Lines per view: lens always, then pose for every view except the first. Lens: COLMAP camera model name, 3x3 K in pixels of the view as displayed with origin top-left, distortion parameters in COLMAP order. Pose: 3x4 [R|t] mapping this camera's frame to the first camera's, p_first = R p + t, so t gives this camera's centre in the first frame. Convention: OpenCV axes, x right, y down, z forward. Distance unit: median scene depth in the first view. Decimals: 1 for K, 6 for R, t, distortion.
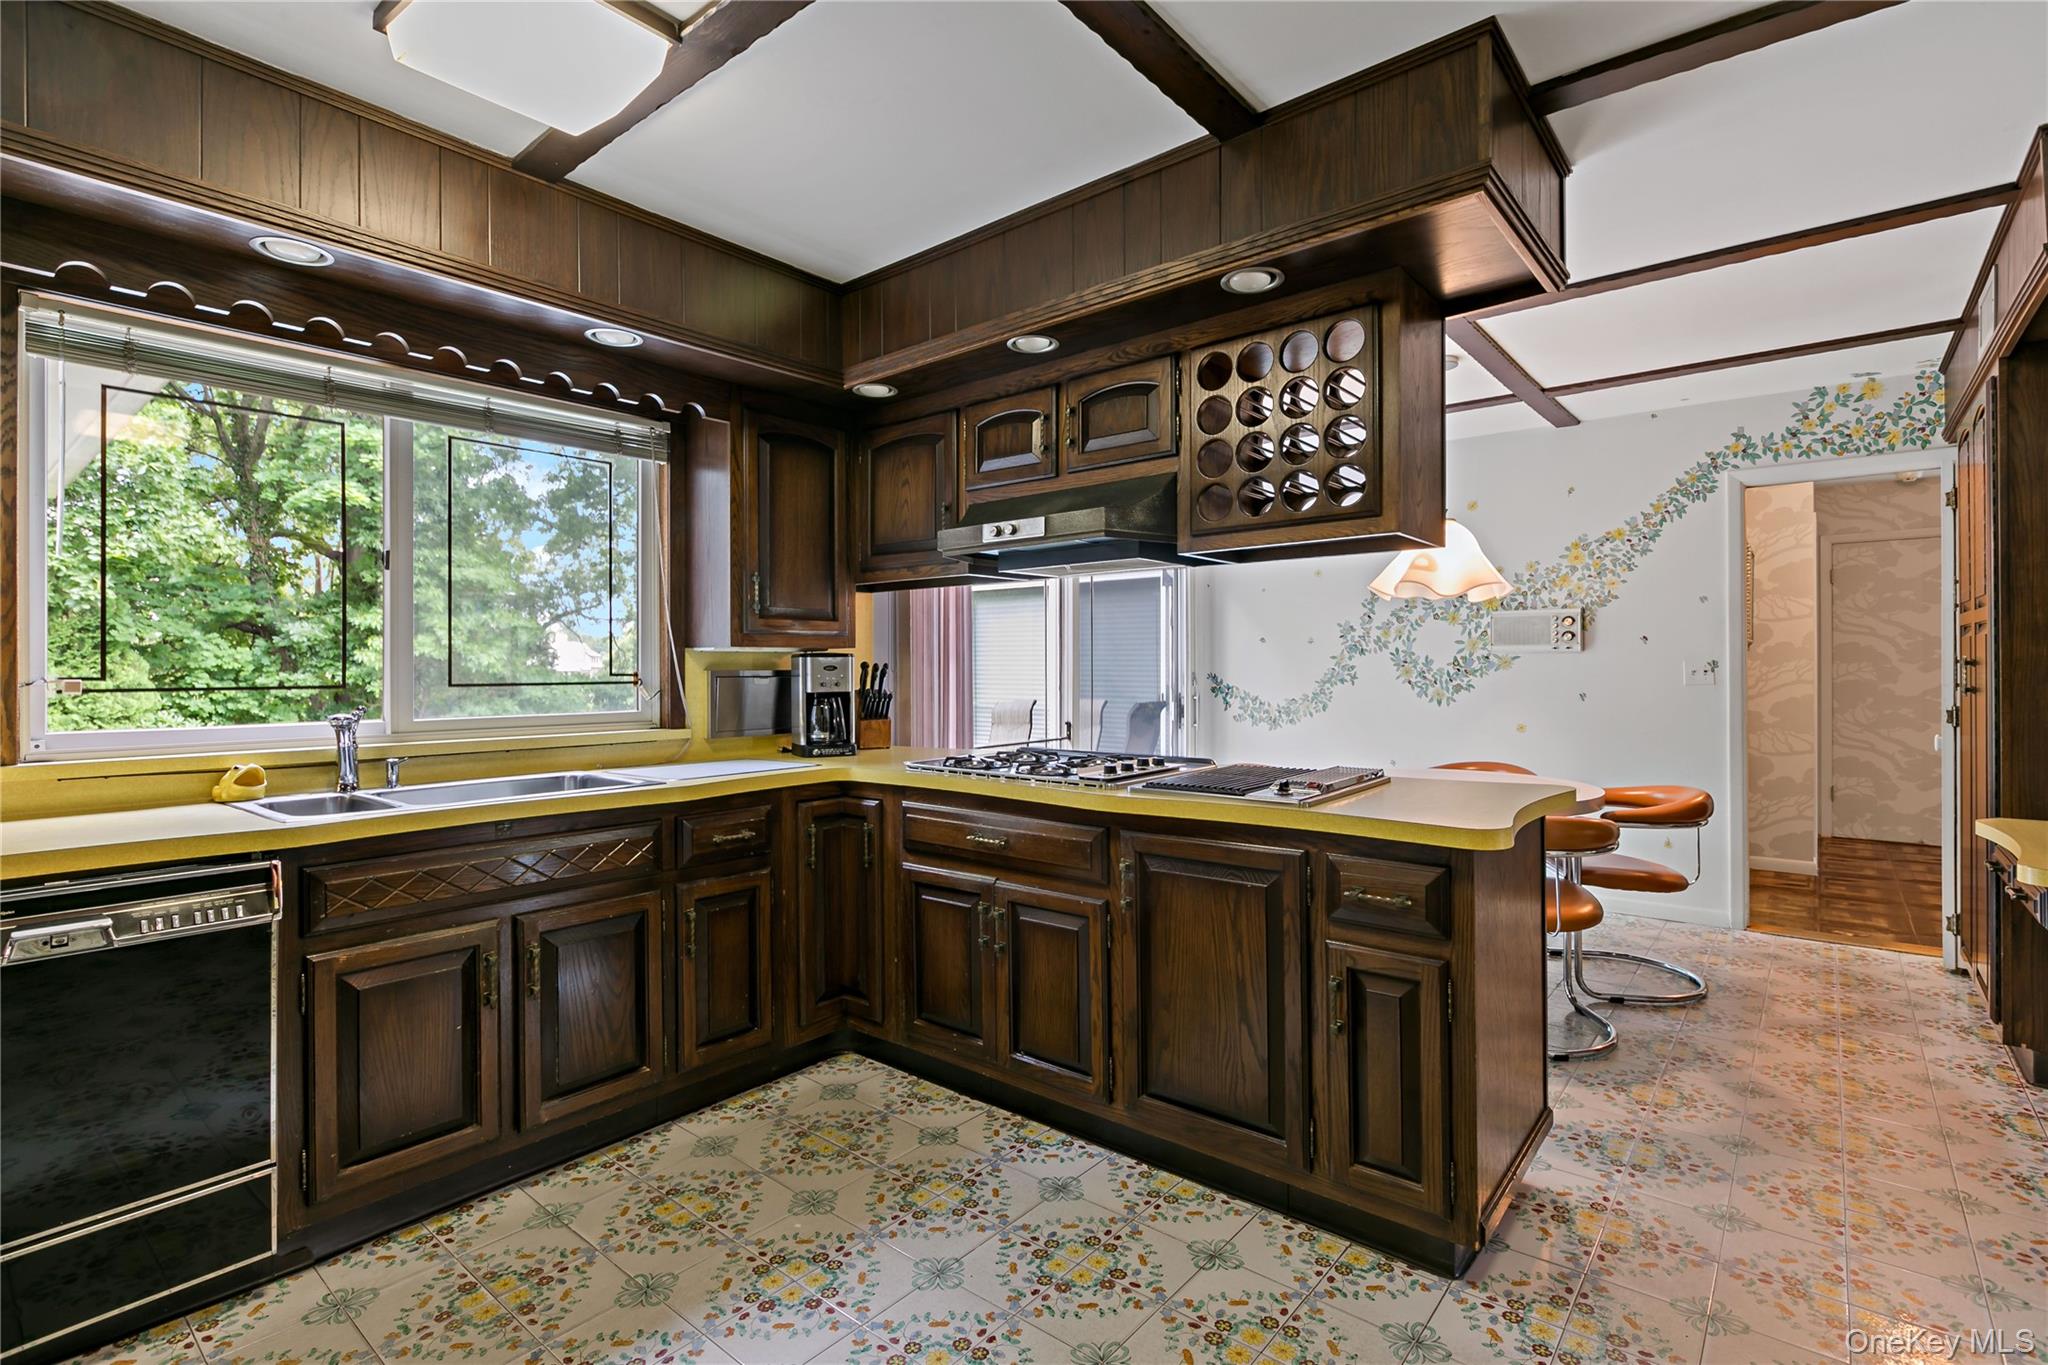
lens RADIAL K [[989.4, 0, 1026.4], [0, 989.4, 669.6], [0, 0, 1]] dist [-0.009878, -0.000515]
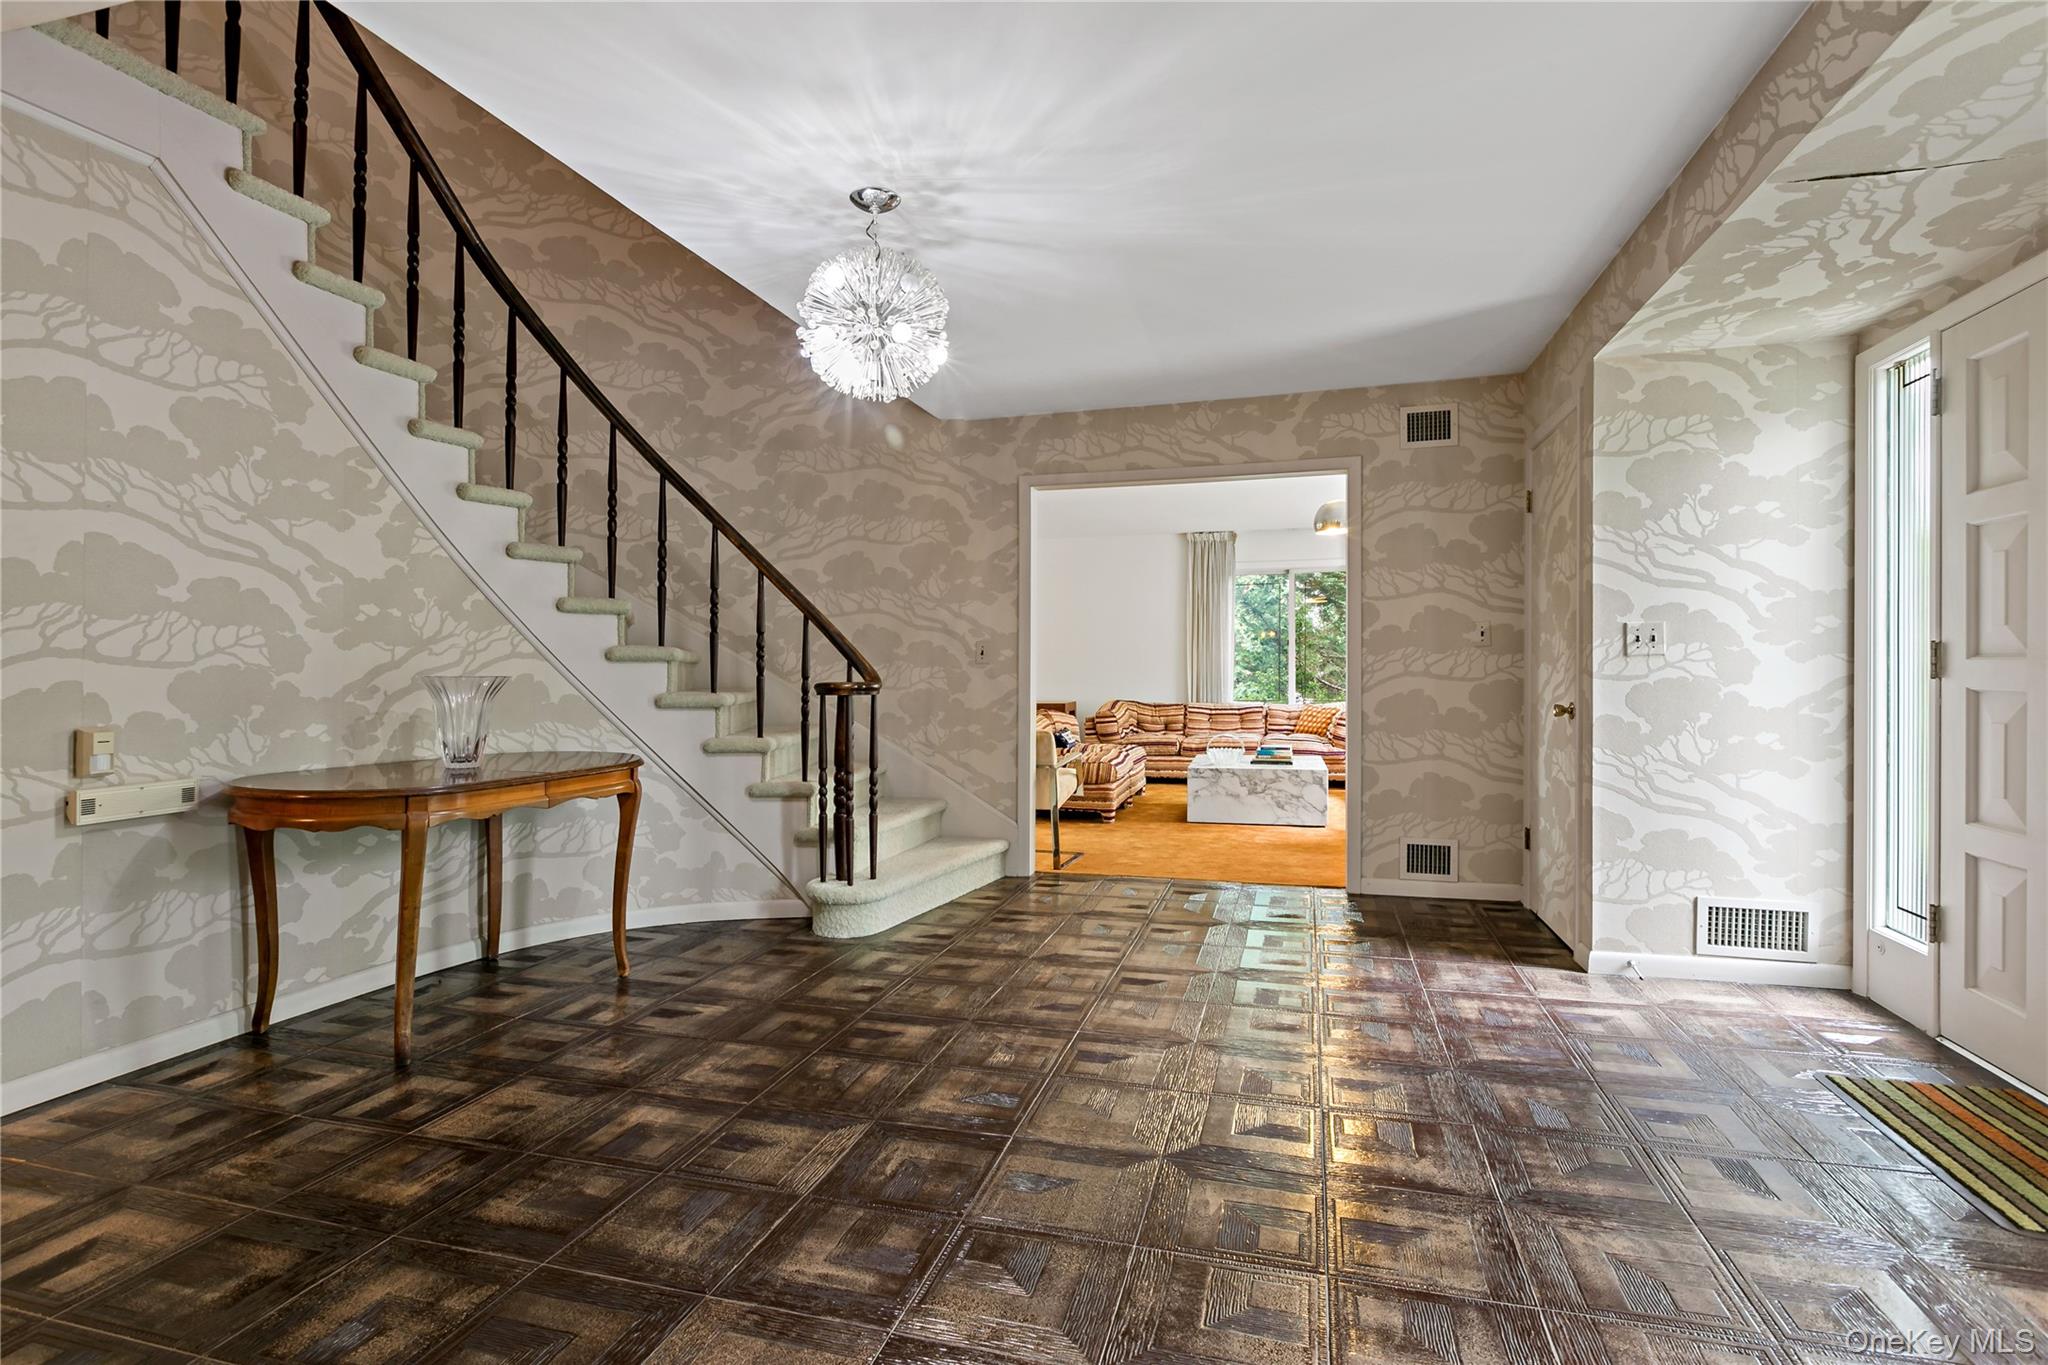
lens RADIAL K [[989.4, 0, 1023.0], [0, 989.4, 663.9], [0, 0, 1]] dist [-0.009878, -0.000515]
pose [[0.928790, 0.000974, 0.370606, 0.344053], [-0.002790, 0.999987, 0.004366, 0.002473], [-0.370597, -0.005089, 0.928780, 0.657473]]
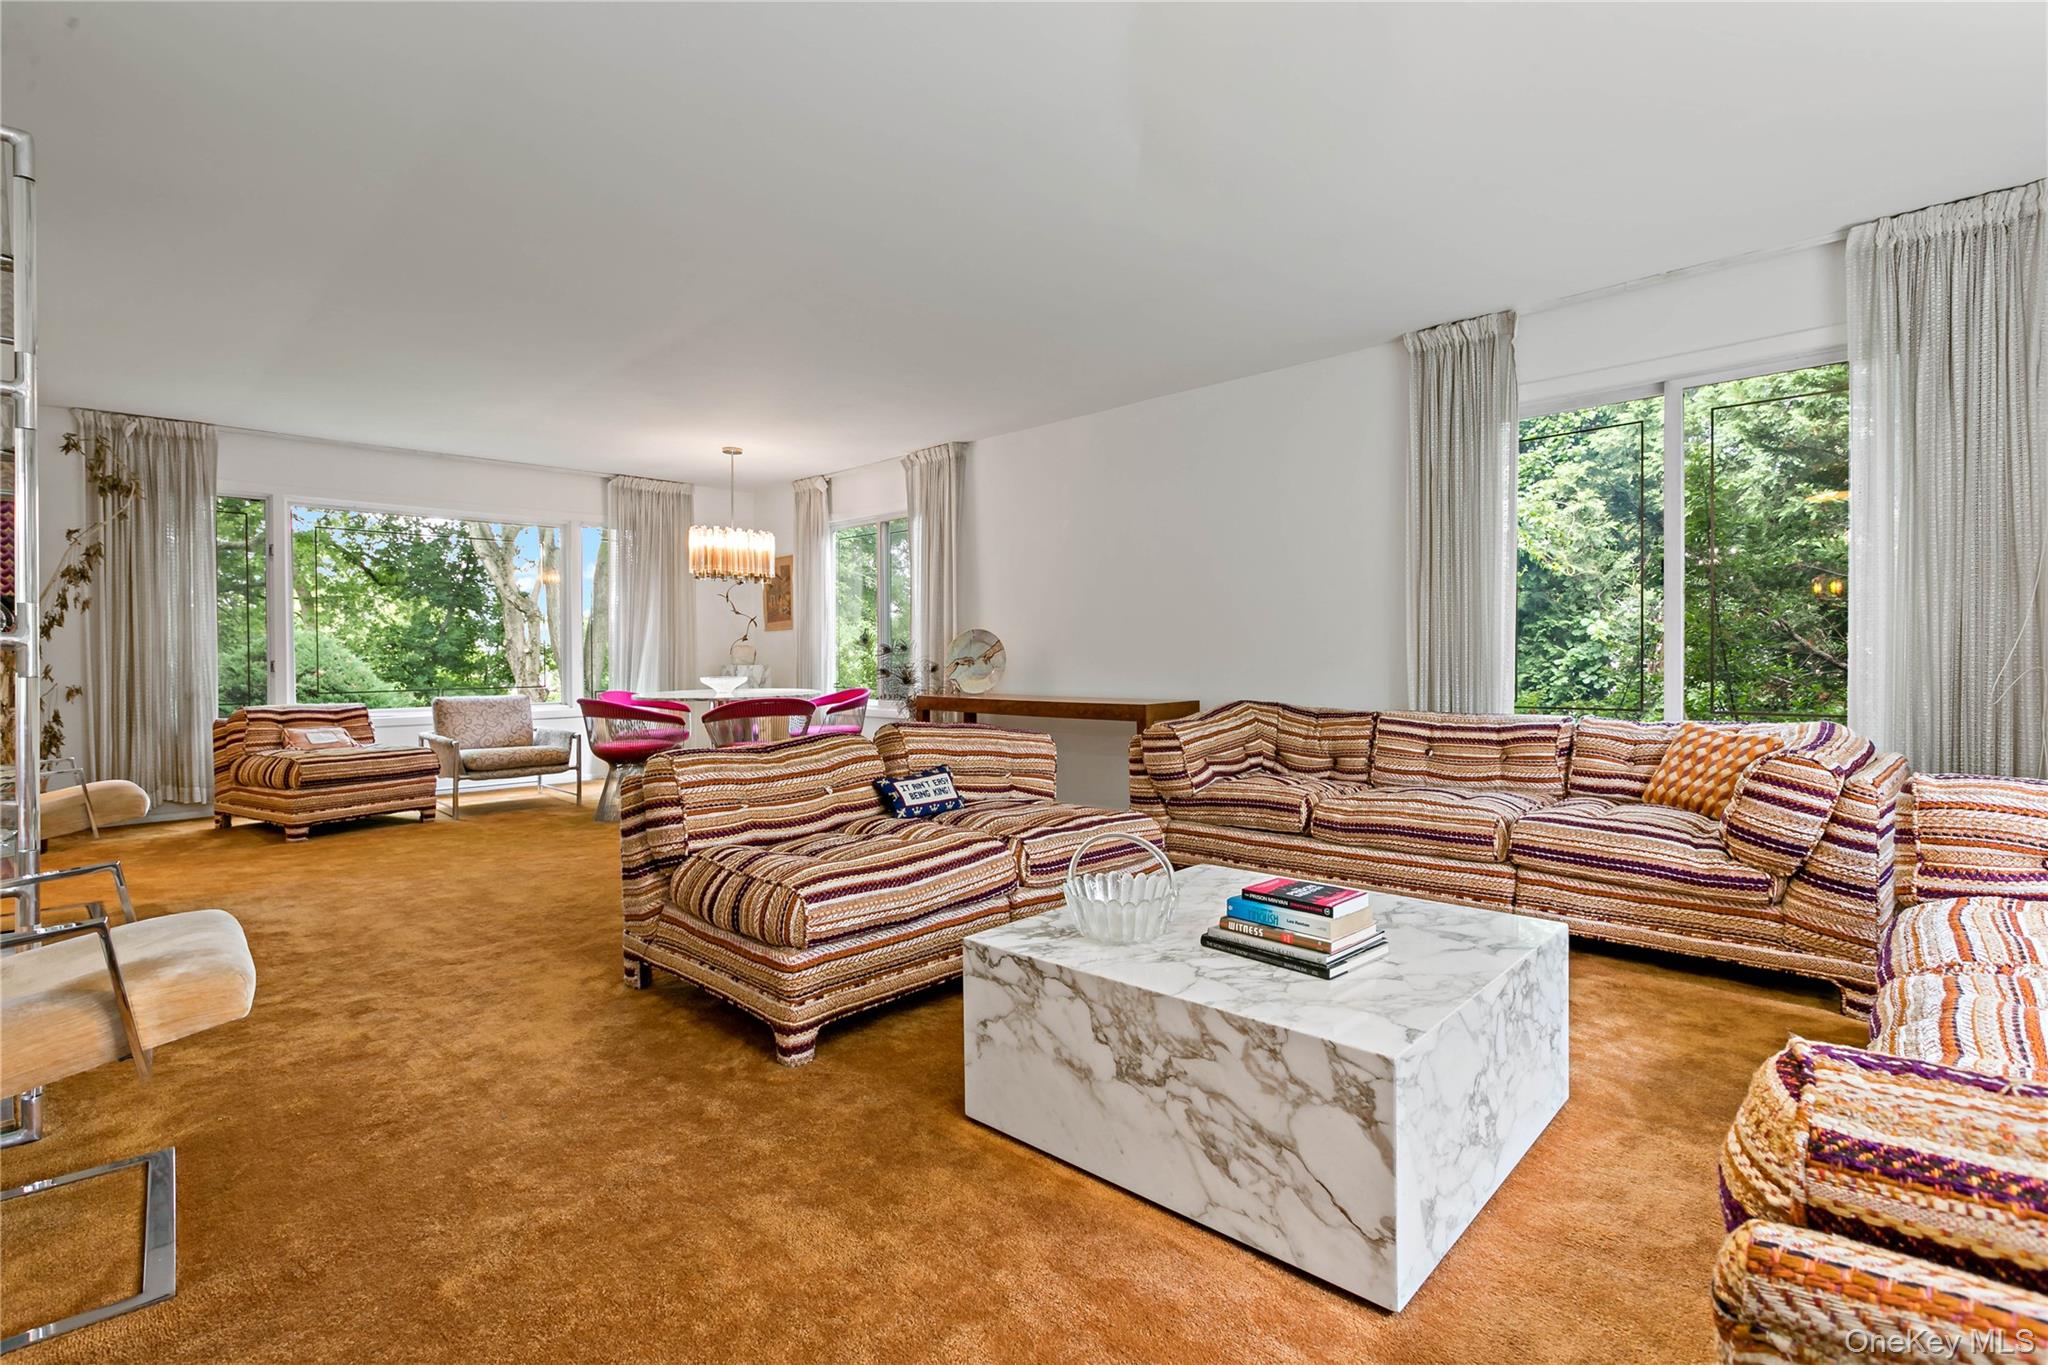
lens RADIAL K [[989.4, 0, 1026.0], [0, 989.4, 663.4], [0, 0, 1]] dist [-0.009878, -0.000515]
pose [[0.993459, 0.001174, -0.114183, 1.015177], [0.001074, 0.999807, 0.019617, 0.023960], [0.114184, -0.019611, 0.993266, 1.317414]]
